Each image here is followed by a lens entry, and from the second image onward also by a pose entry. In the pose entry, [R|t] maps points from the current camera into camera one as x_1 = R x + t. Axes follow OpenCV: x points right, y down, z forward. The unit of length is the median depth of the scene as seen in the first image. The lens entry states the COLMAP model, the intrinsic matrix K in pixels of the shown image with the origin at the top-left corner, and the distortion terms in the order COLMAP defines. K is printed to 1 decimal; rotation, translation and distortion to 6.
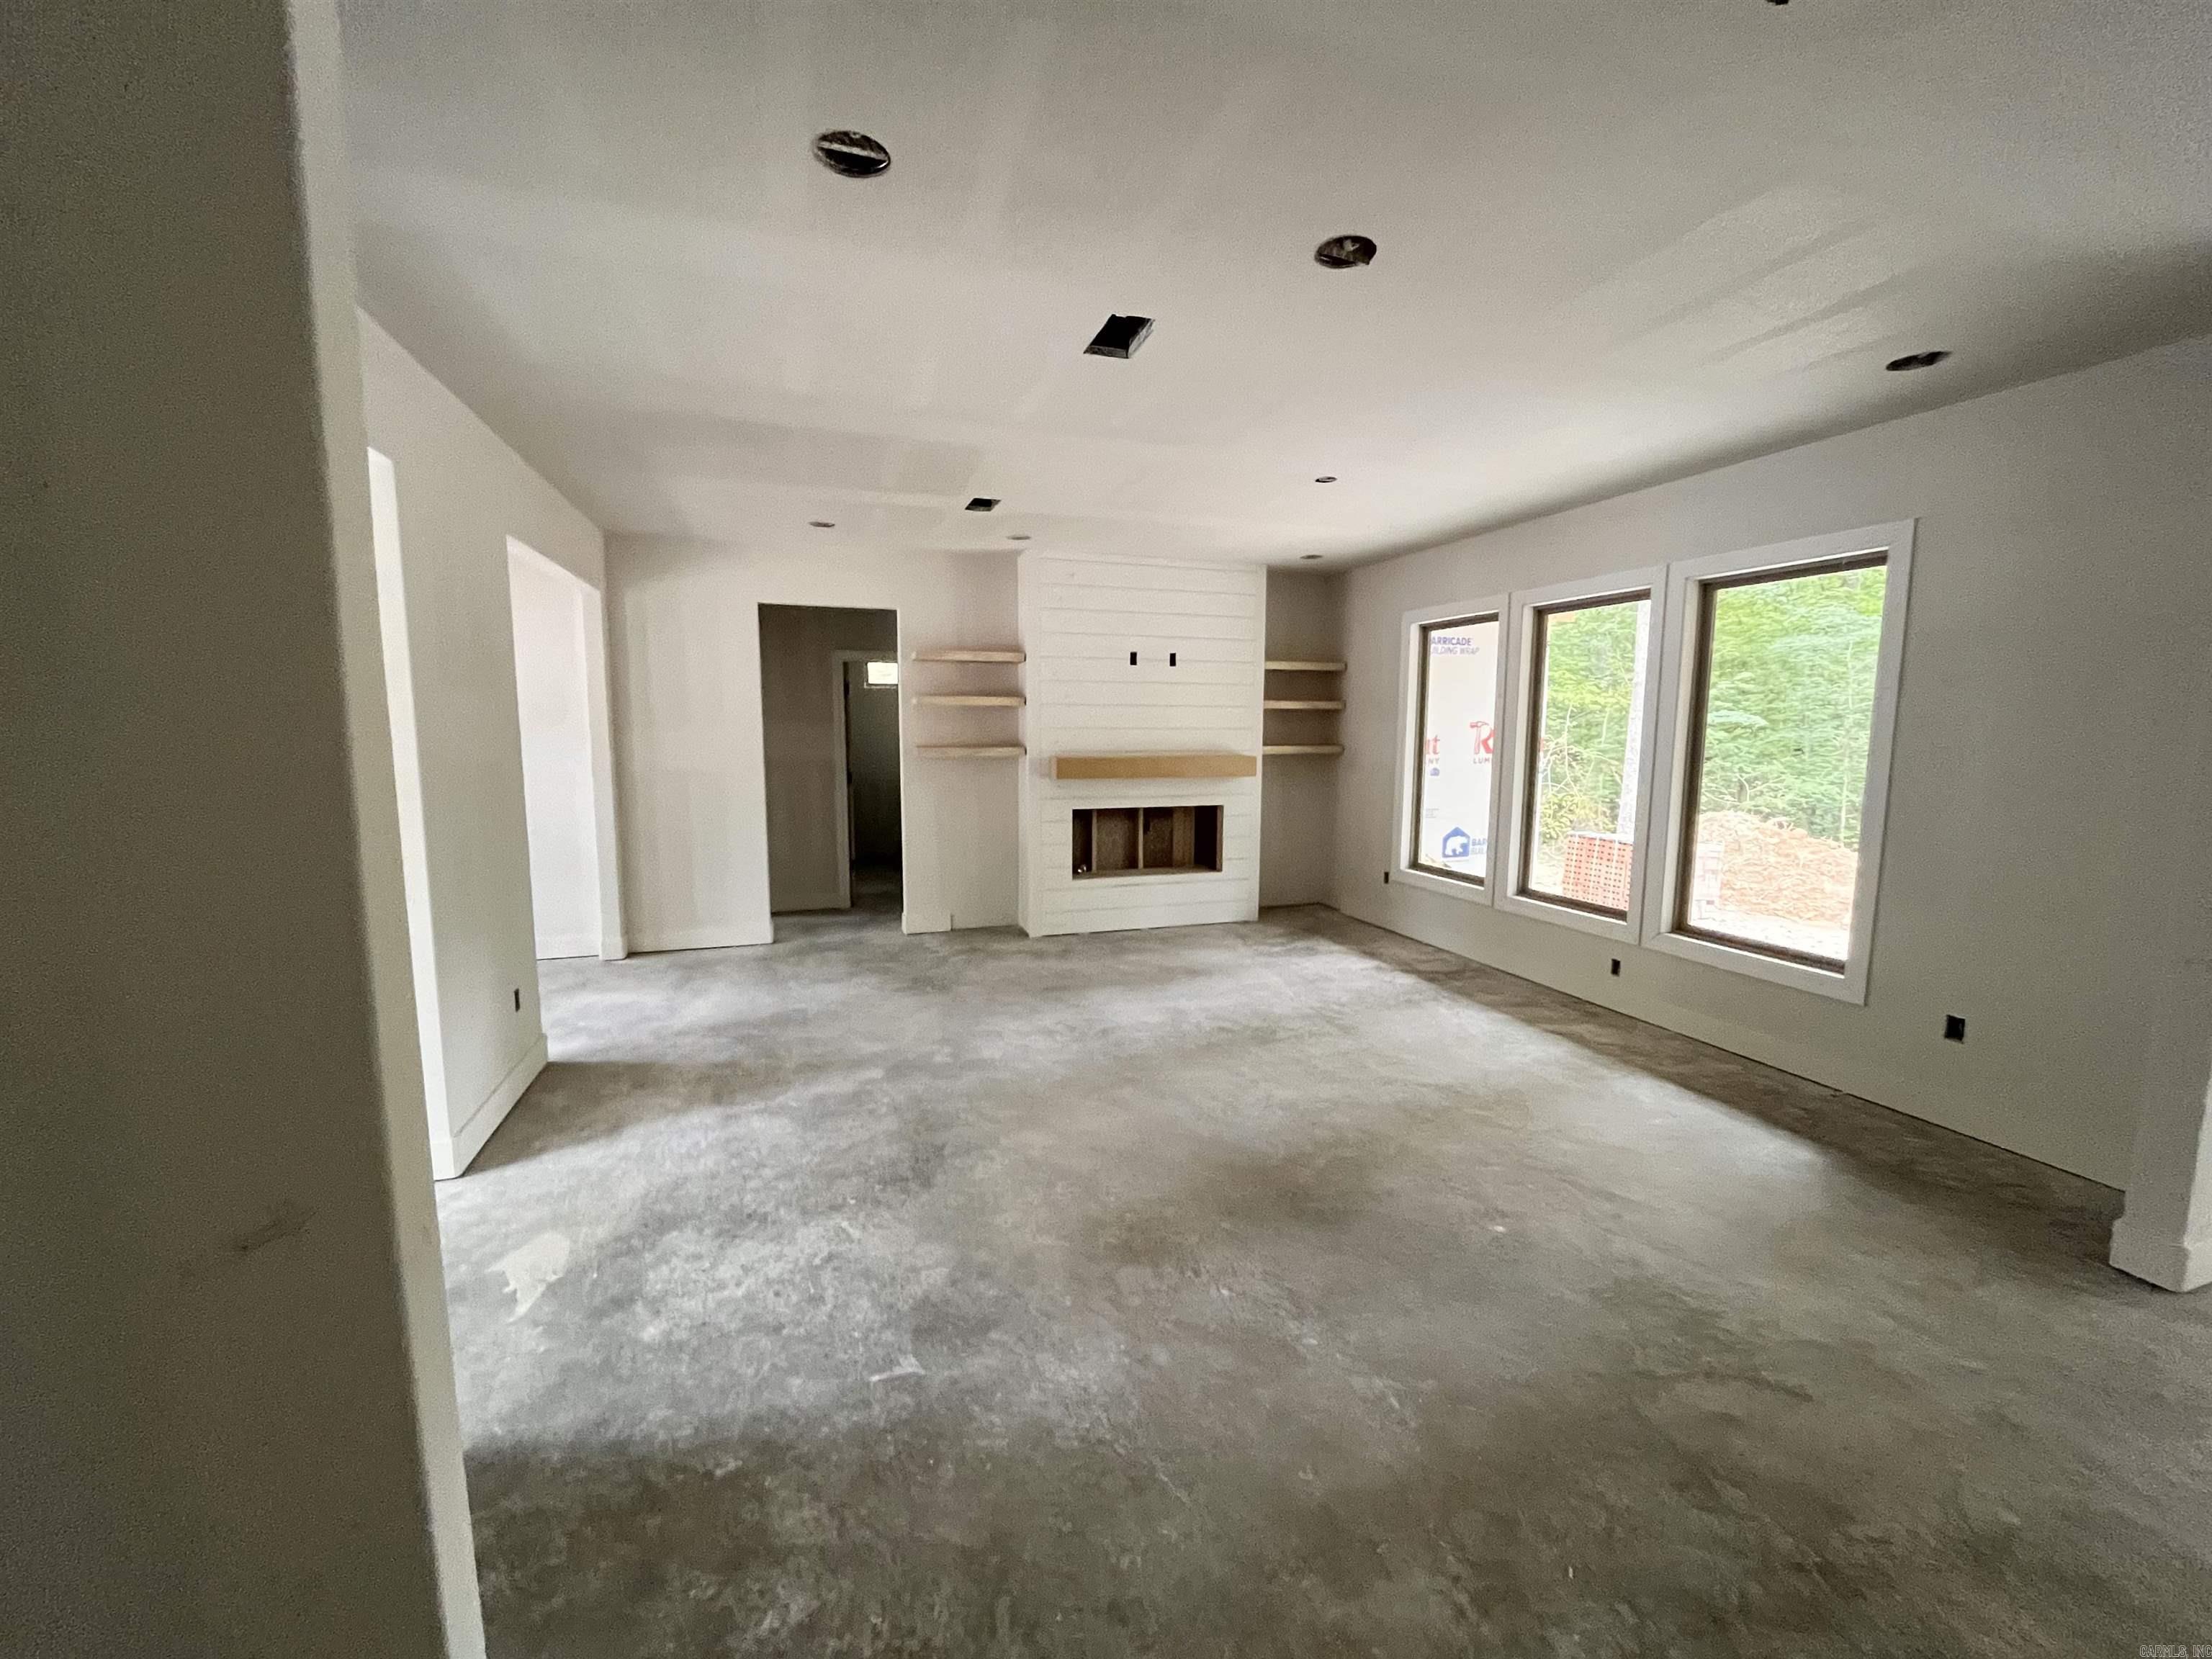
lens RADIAL K [[892.3, 0, 1106.0], [0, 892.3, 829.5], [0, 0, 1]] dist [0.000163, 0.000431]
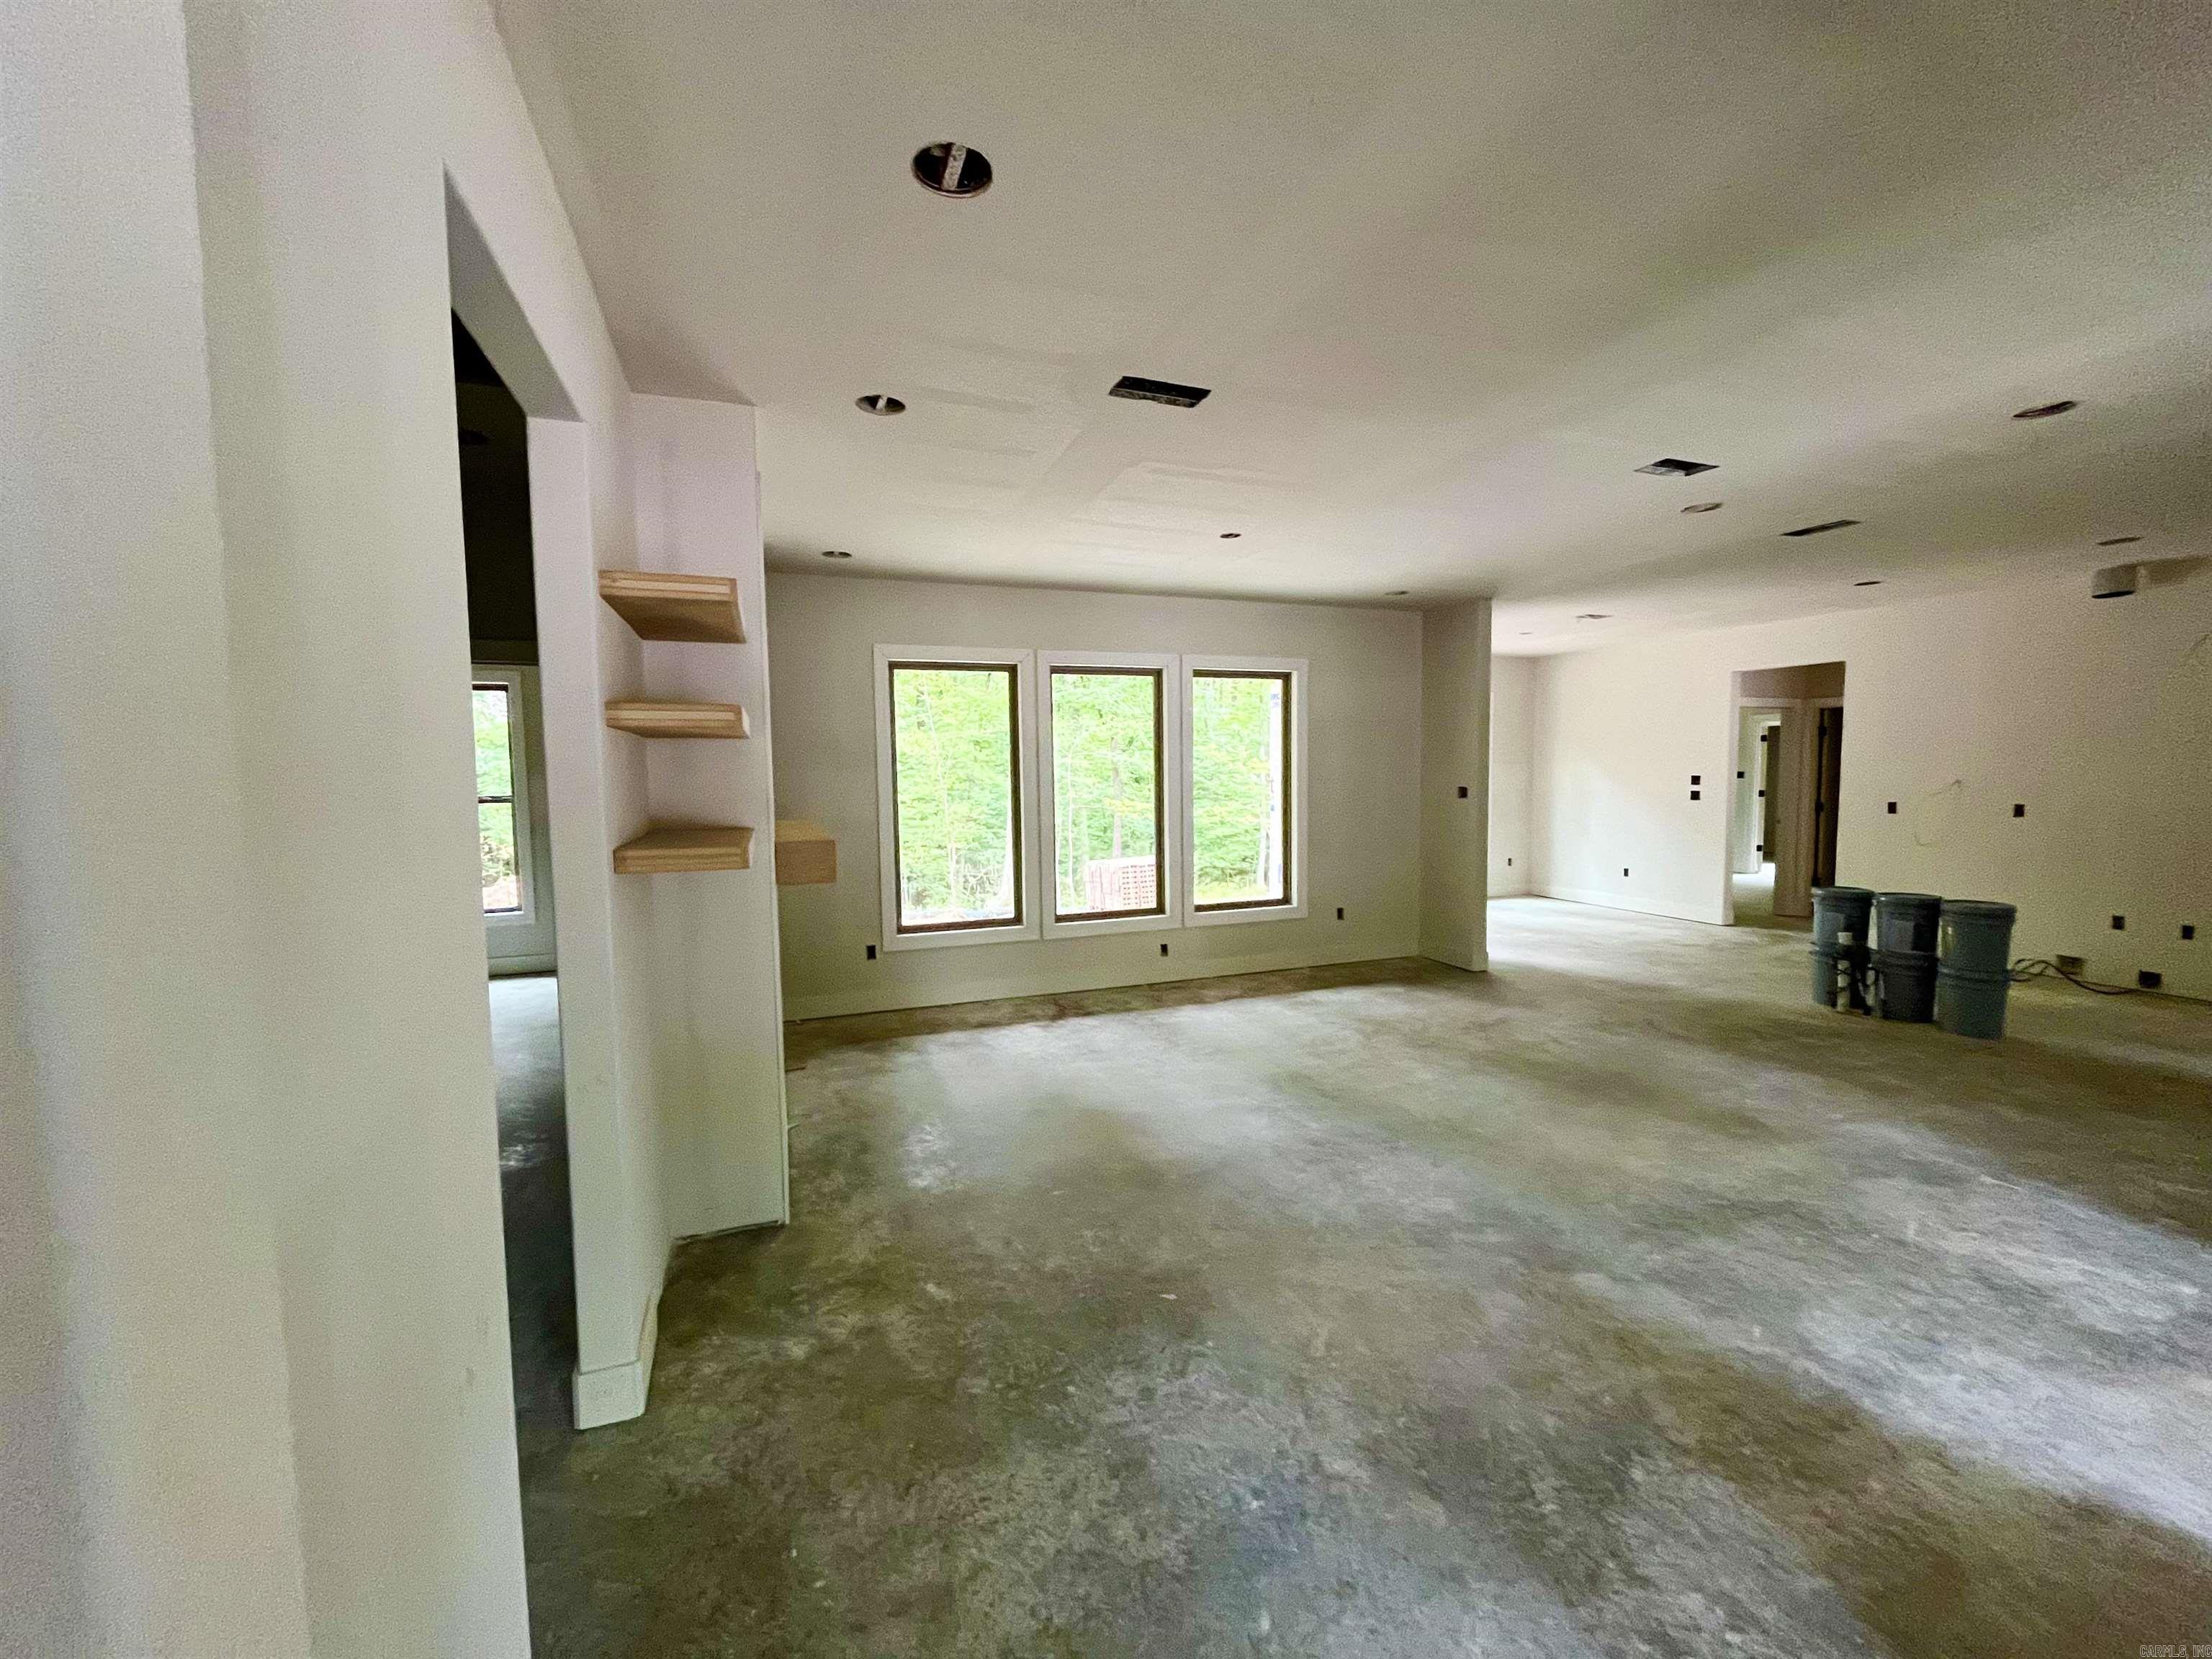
lens RADIAL K [[892.3, 0, 1106.0], [0, 892.3, 829.5], [0, 0, 1]] dist [0.000163, 0.000431]
pose [[-0.033171, -0.074379, 0.996678, -1.019177], [0.129895, 0.988448, 0.078088, -0.190196], [-0.990973, 0.132054, -0.023127, 1.515664]]
